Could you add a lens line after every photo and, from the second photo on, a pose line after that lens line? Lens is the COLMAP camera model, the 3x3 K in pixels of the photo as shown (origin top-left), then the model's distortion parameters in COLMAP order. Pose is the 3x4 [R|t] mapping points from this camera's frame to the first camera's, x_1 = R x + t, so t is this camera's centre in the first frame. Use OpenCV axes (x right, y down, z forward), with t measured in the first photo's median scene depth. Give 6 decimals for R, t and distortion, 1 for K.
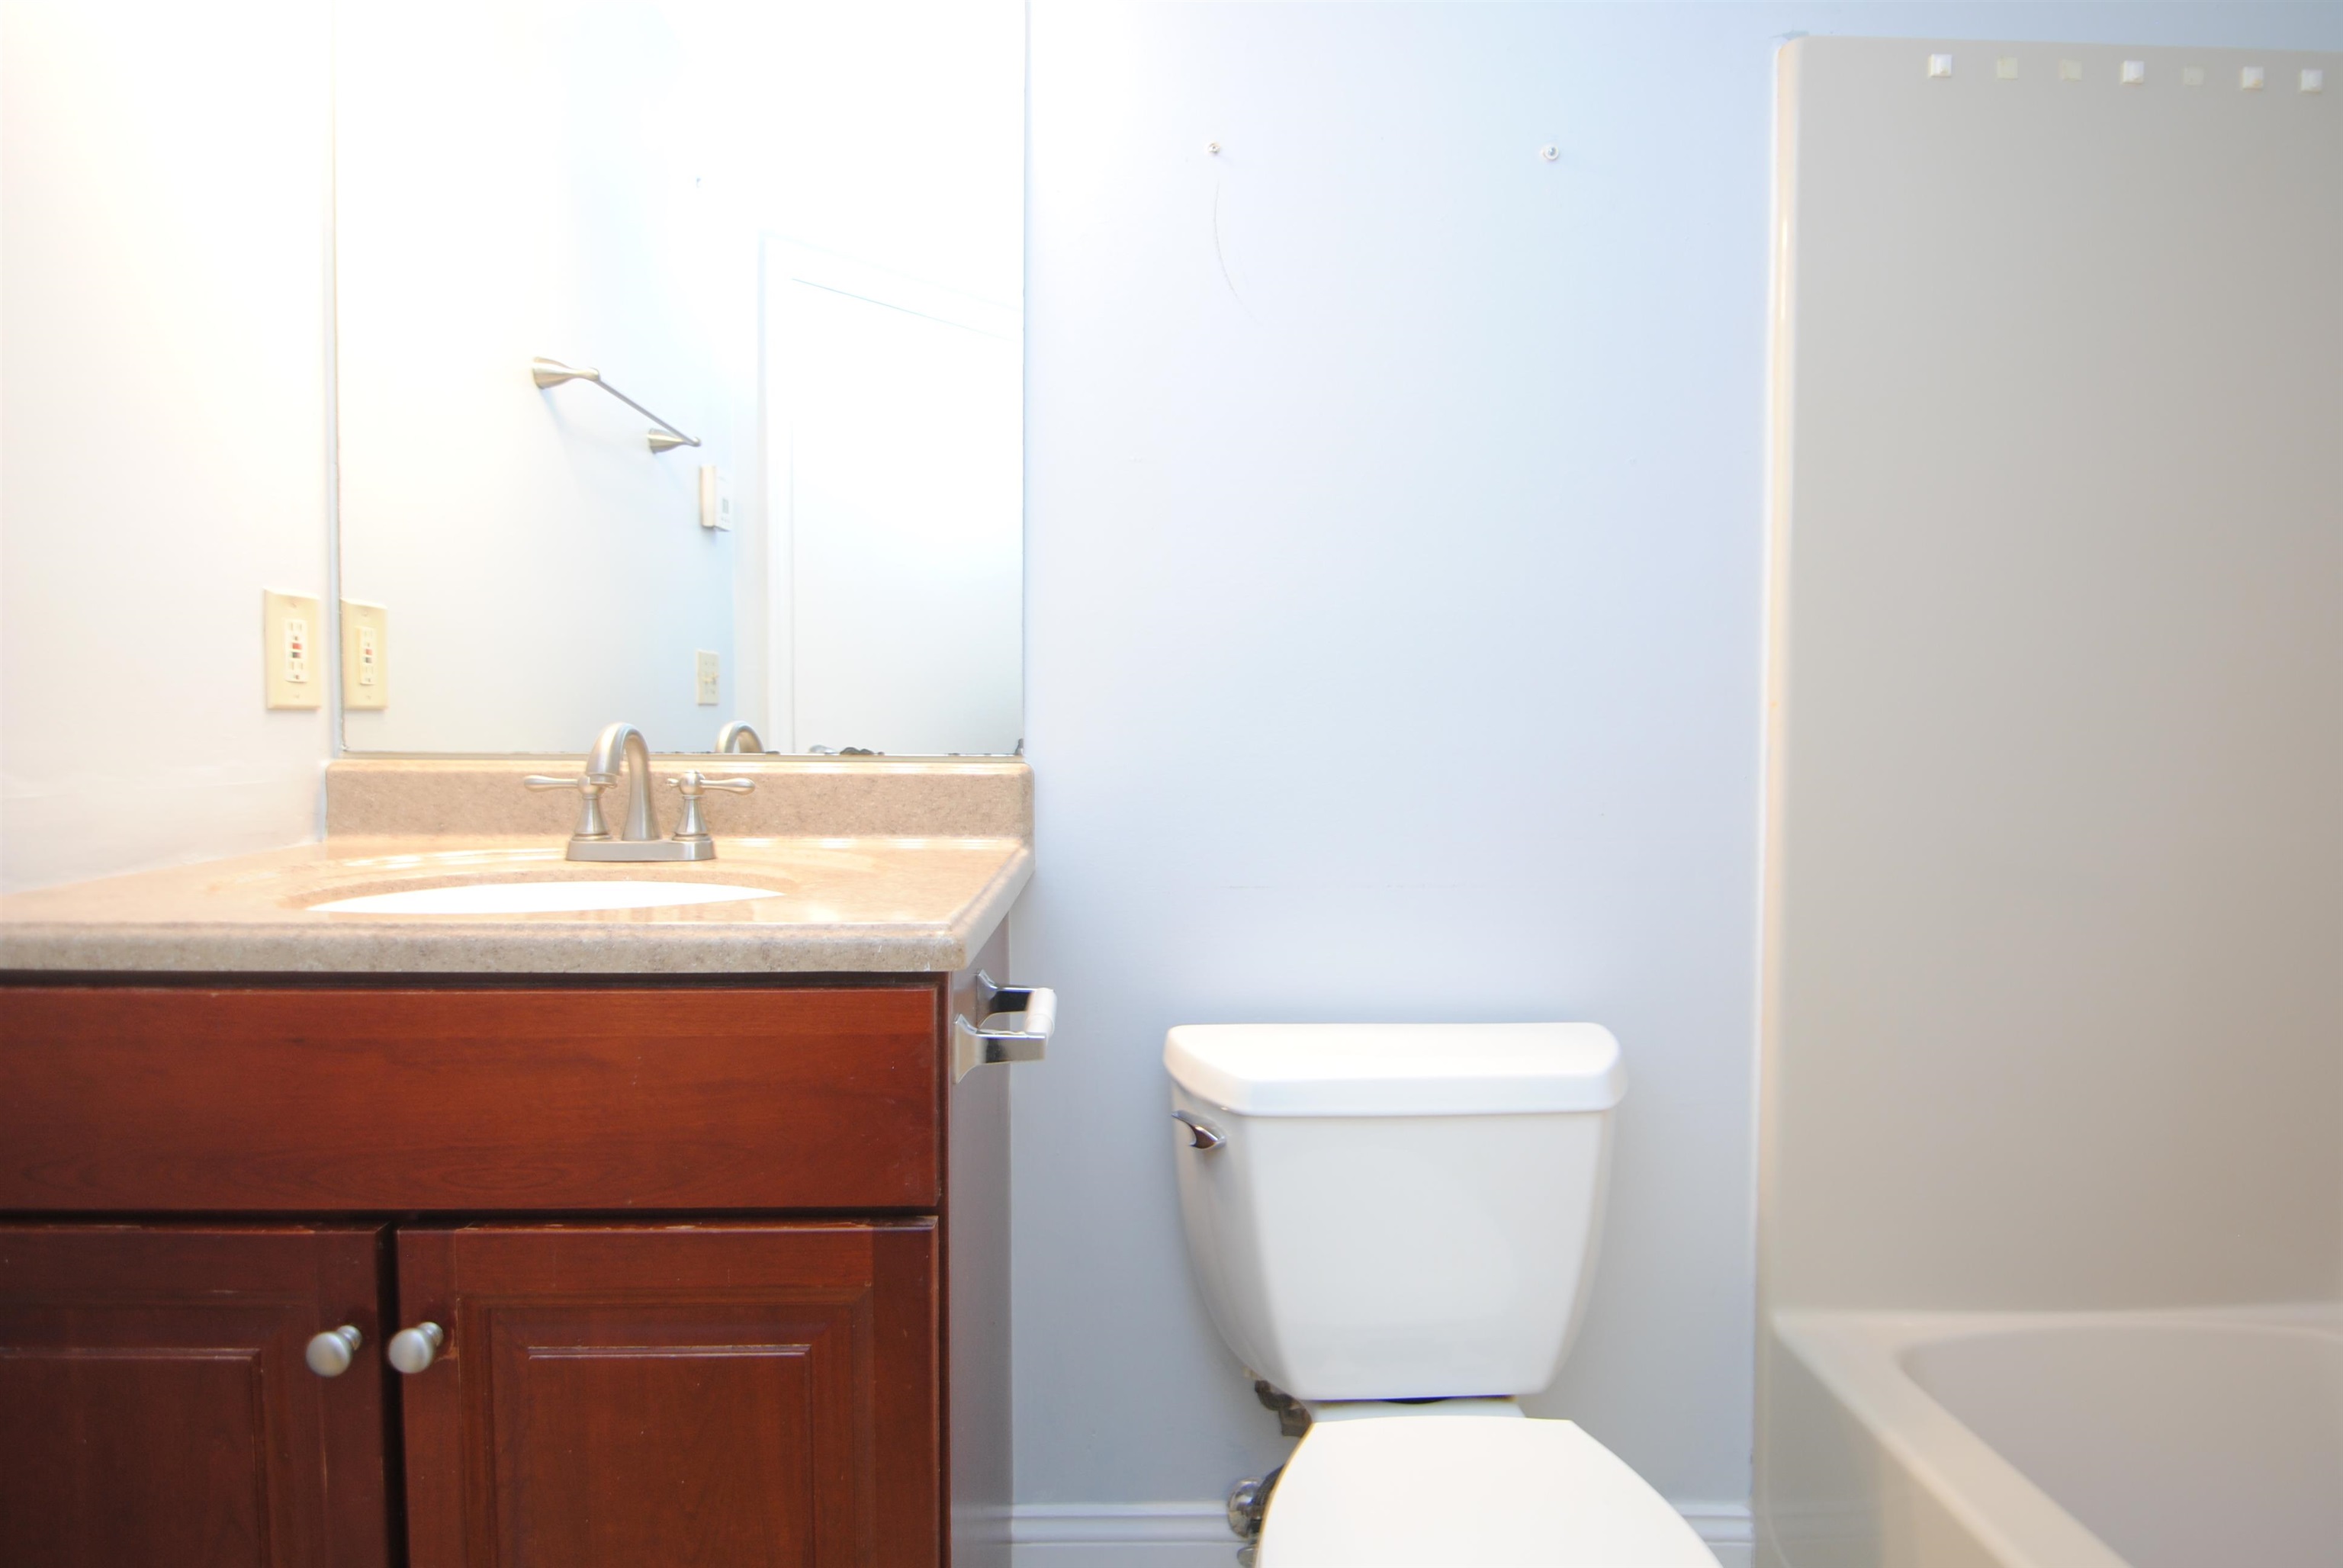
lens RADIAL K [[1230.0, 0, 1179.2], [0, 1230.0, 760.9], [0, 0, 1]] dist [-0.009503, -0.002752]
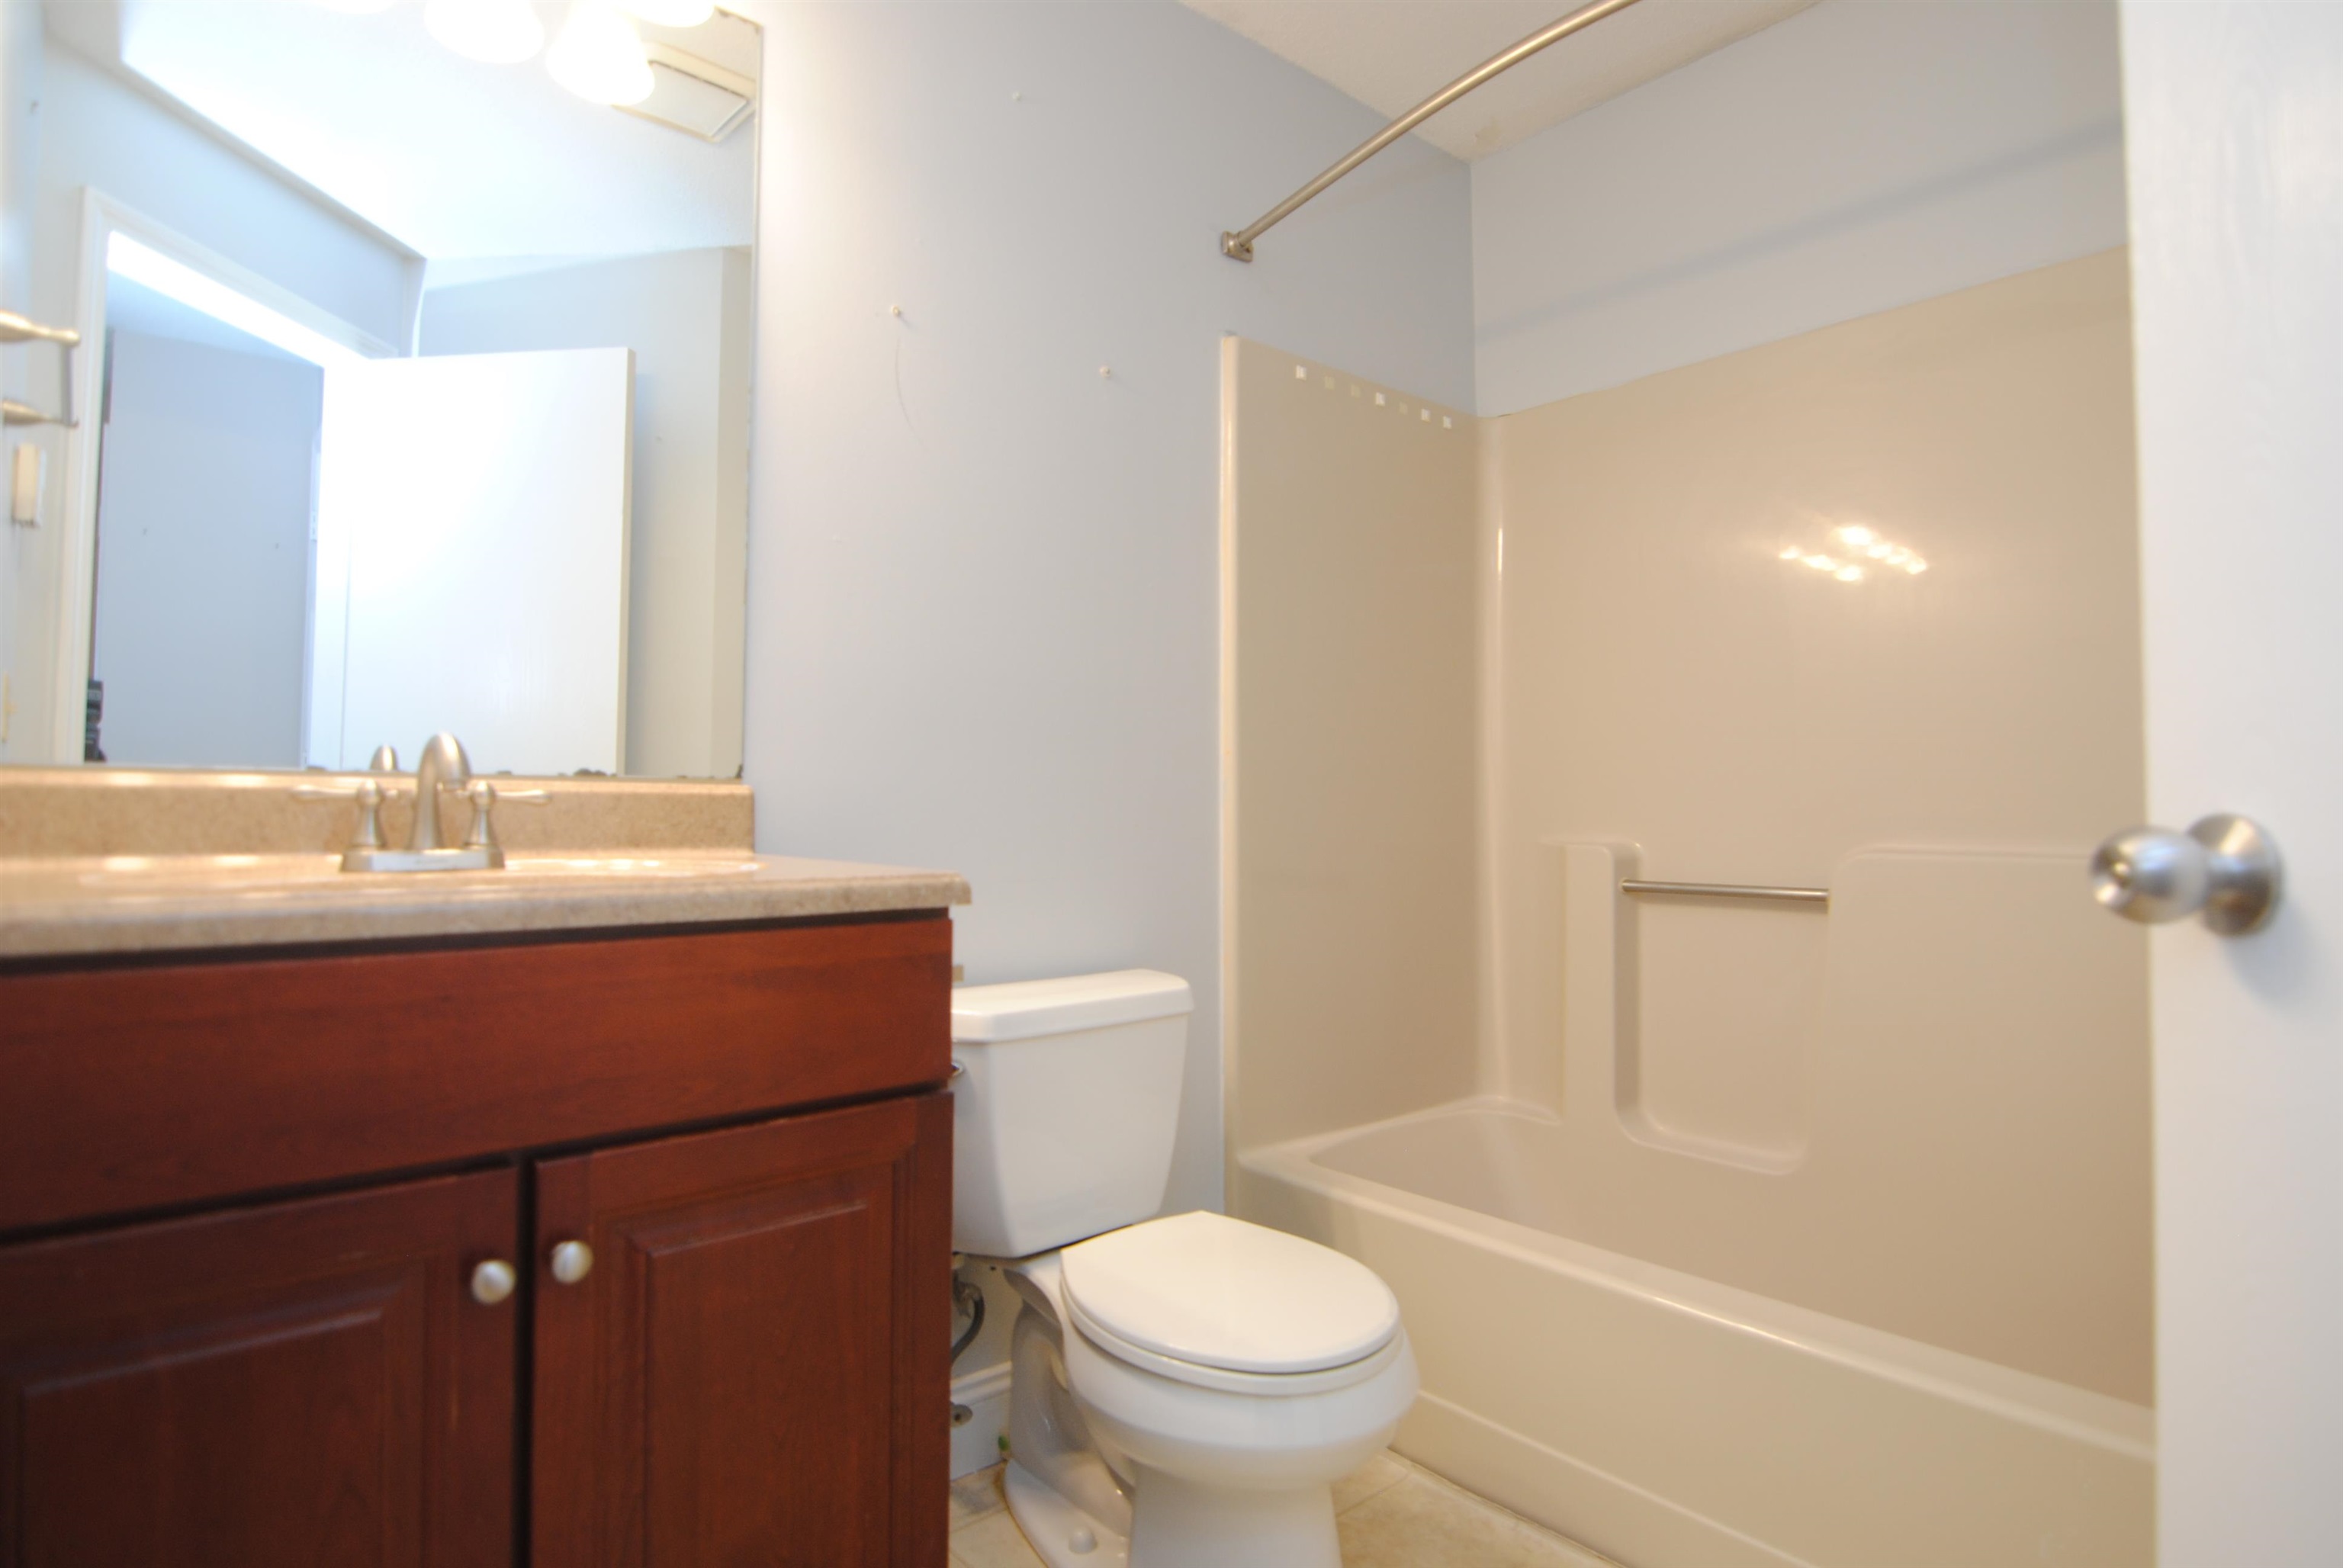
lens RADIAL K [[1230.0, 0, 1179.2], [0, 1230.0, 760.9], [0, 0, 1]] dist [-0.009503, -0.002752]
pose [[0.770775, 0.023202, 0.636685, -0.903177], [0.022444, 0.997727, -0.063530, 0.101717], [-0.636712, 0.063257, 0.768503, -0.250825]]
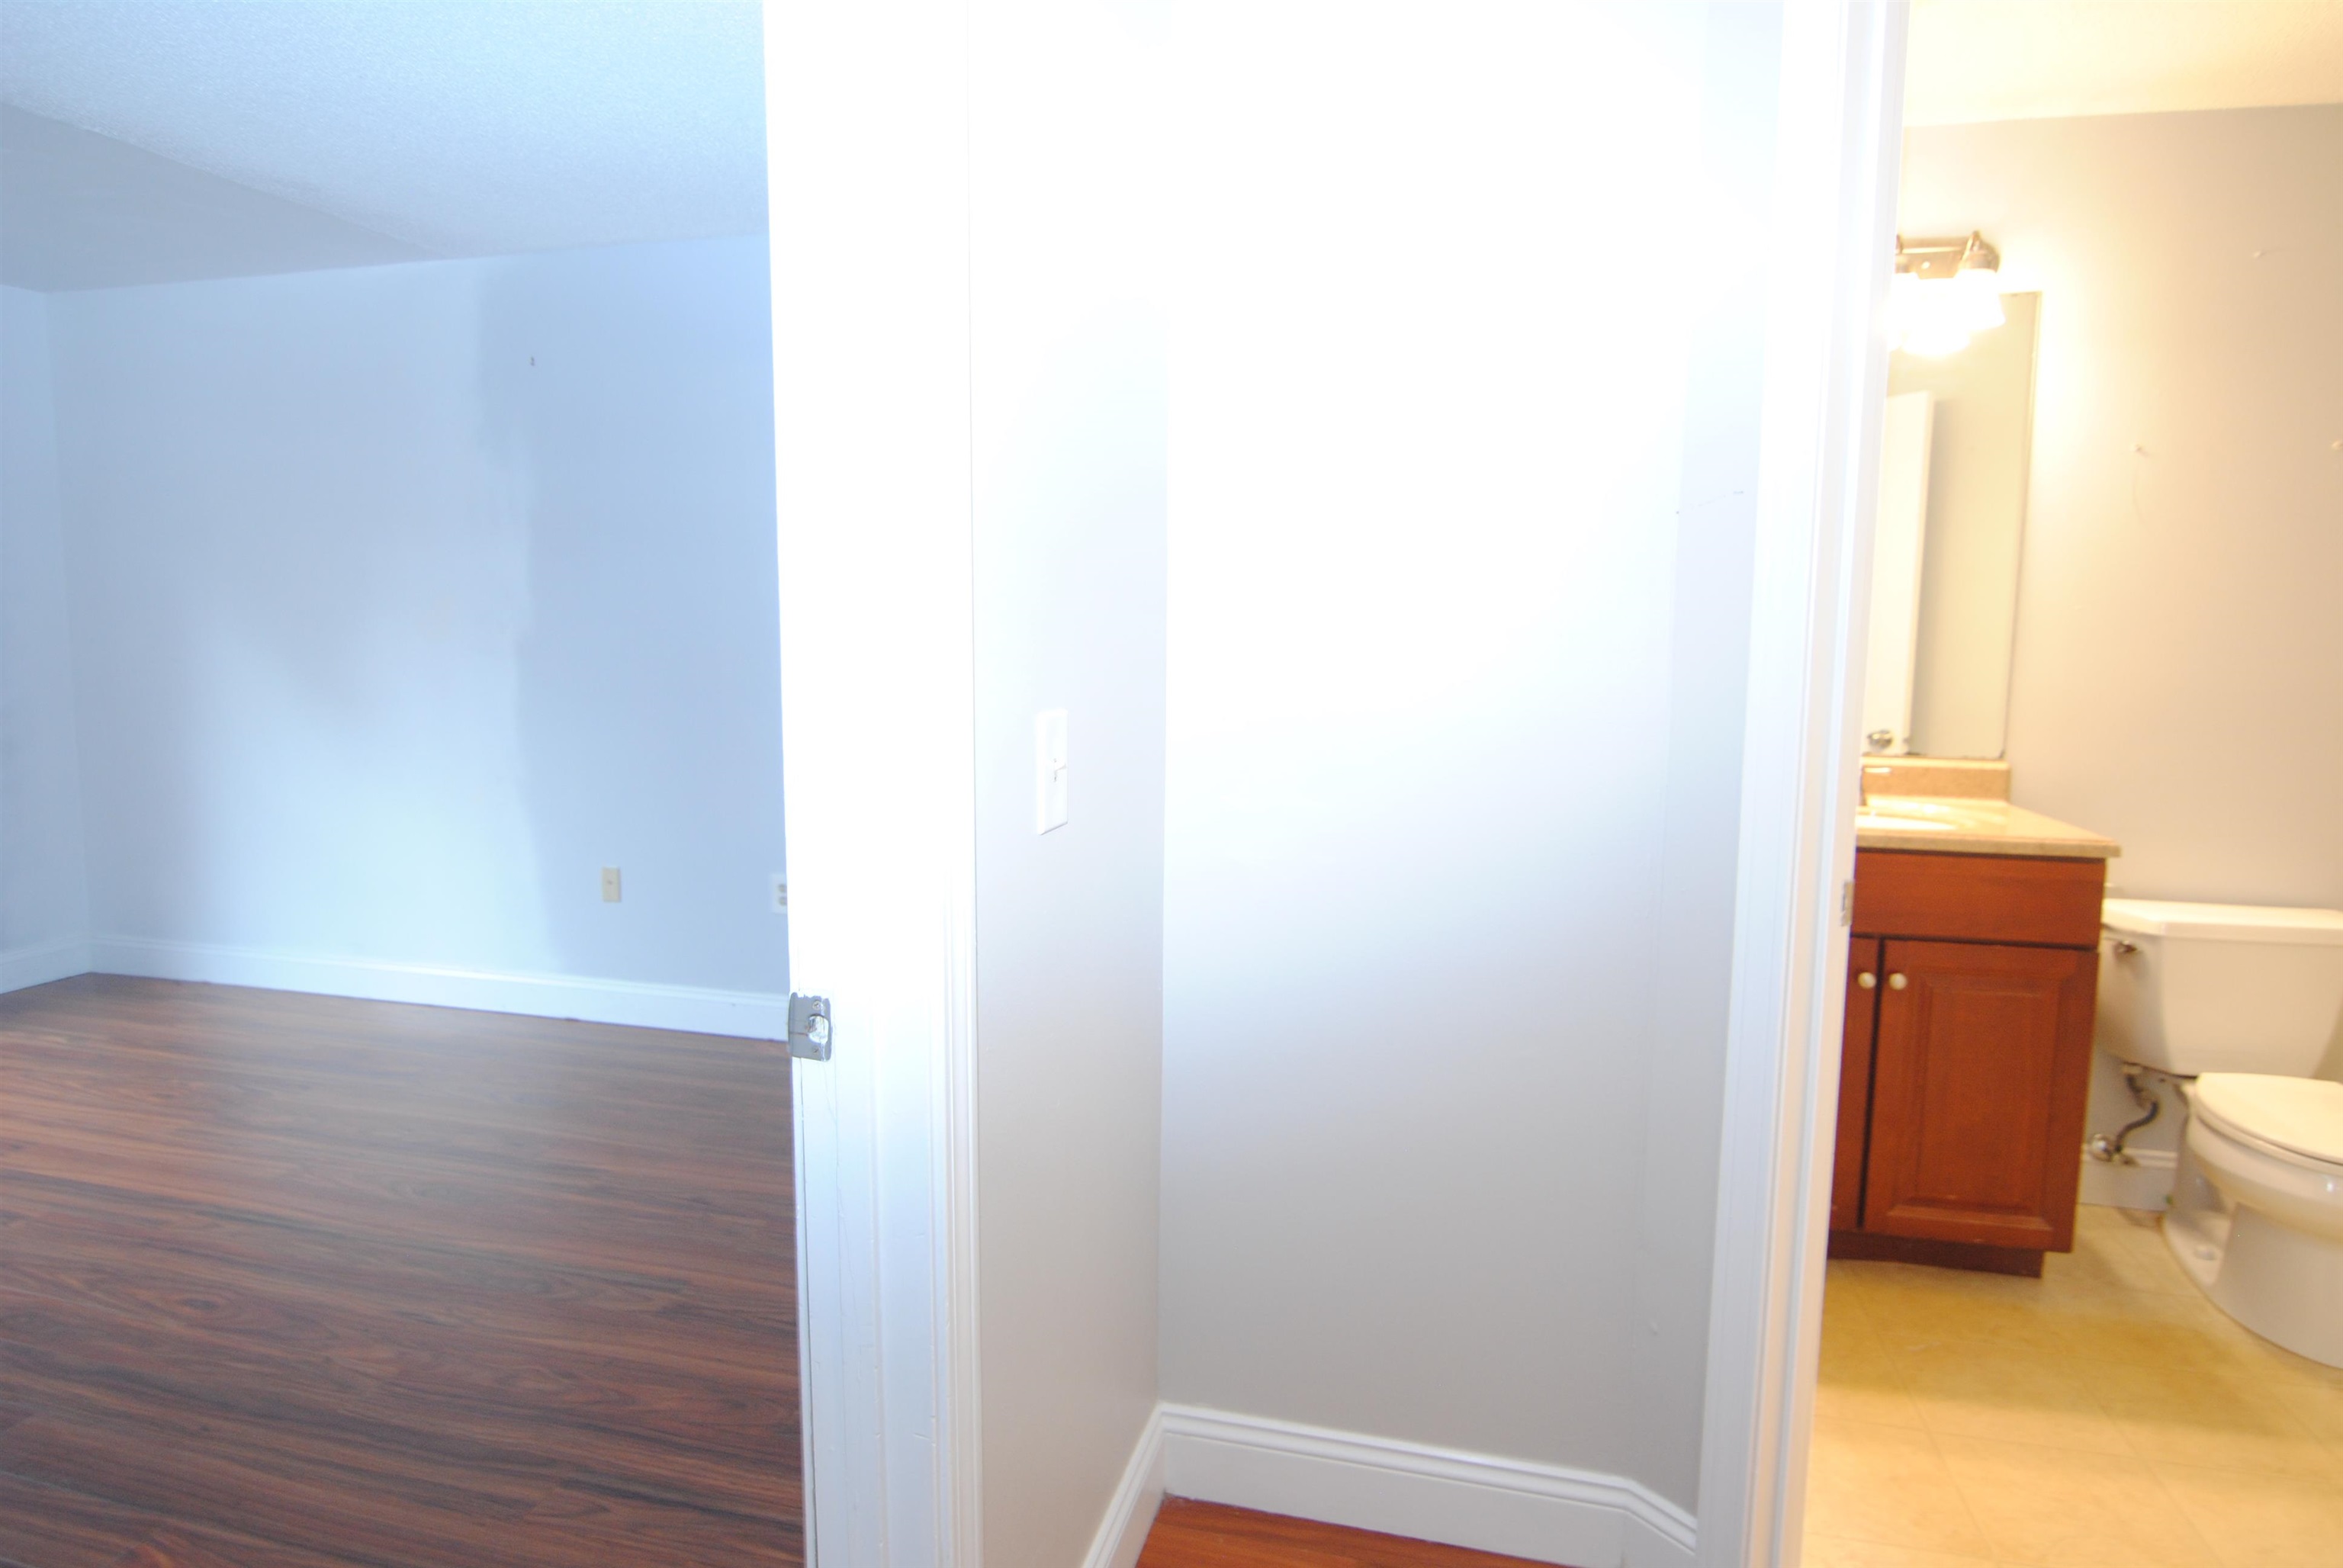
lens RADIAL K [[1263.9, 0, 1169.3], [0, 1263.9, 771.2], [0, 0, 1]] dist [-0.021476, -0.001863]
pose [[0.961685, 0.033480, -0.272105, -1.435102], [-0.015228, 0.997506, 0.068915, -0.170678], [0.273733, -0.062131, 0.959797, -2.144501]]
